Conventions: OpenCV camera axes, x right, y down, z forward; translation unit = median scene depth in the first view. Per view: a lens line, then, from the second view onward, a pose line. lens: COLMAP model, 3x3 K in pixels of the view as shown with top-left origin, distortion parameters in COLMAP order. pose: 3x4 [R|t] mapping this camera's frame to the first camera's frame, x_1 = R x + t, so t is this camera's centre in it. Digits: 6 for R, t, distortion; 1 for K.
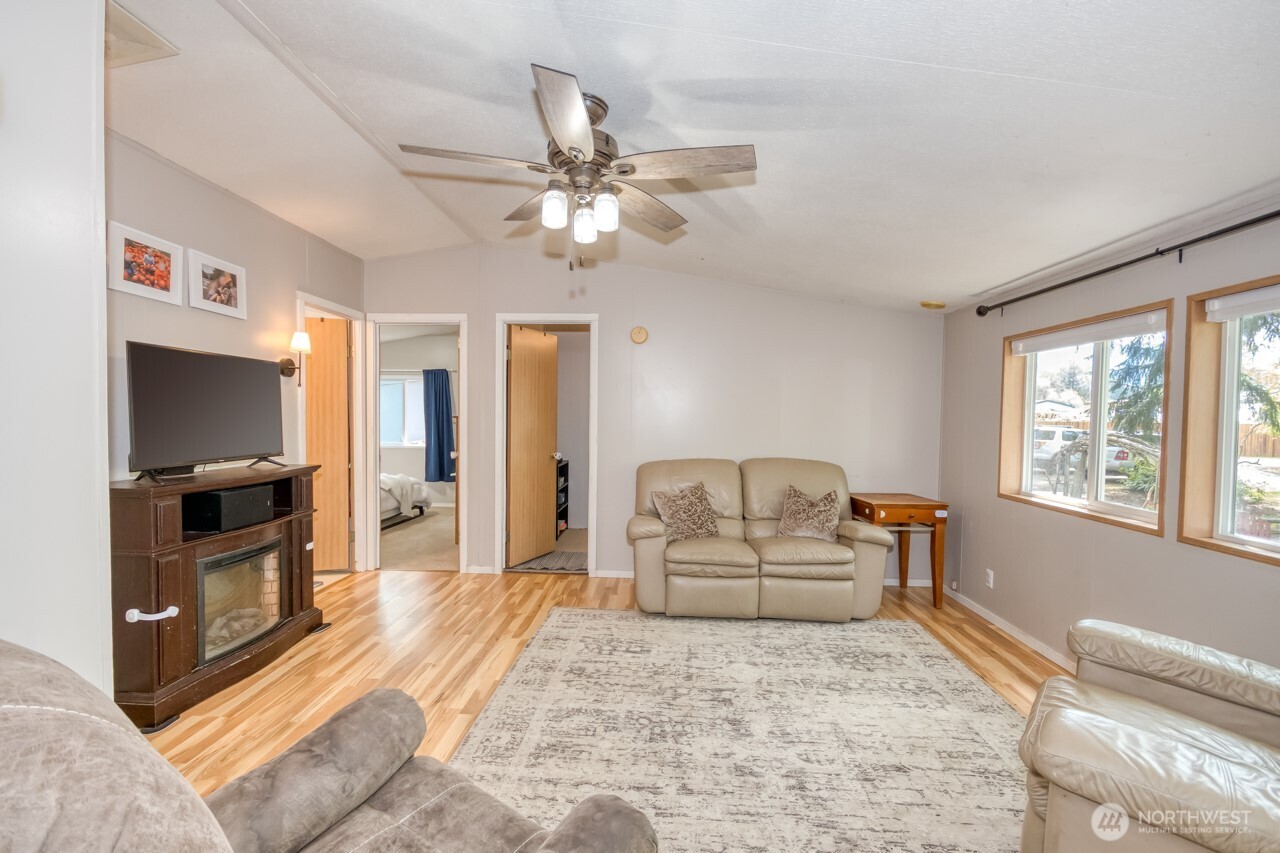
lens RADIAL K [[556.6, 0, 641.3], [0, 556.6, 430.3], [0, 0, 1]] dist [0.002994, -0.000034]
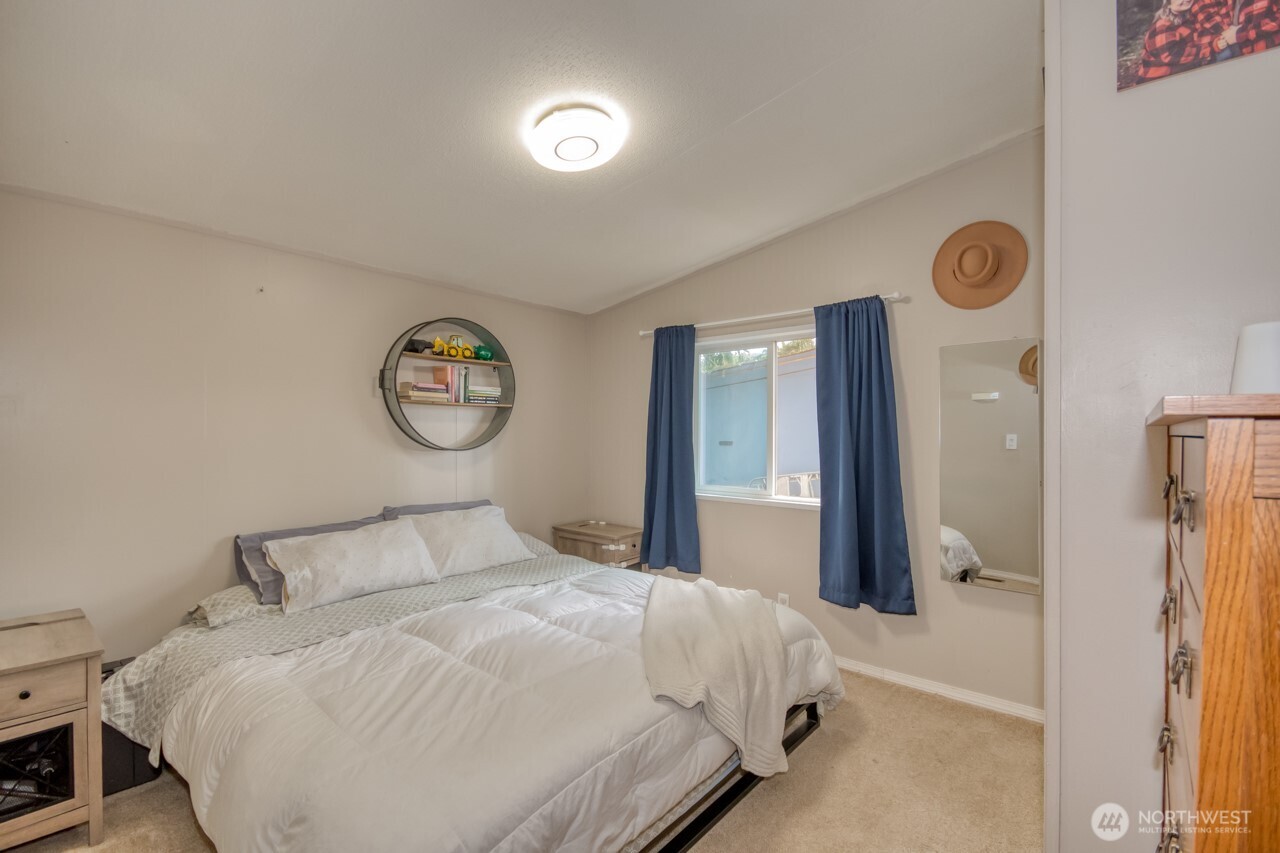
lens RADIAL K [[556.6, 0, 639.1], [0, 556.6, 431.8], [0, 0, 1]] dist [0.002994, -0.000034]
pose [[0.783666, -0.017648, -0.620931, -0.257457], [-0.006162, 0.999326, -0.036179, -0.013246], [0.621152, 0.032179, 0.783029, 0.646860]]
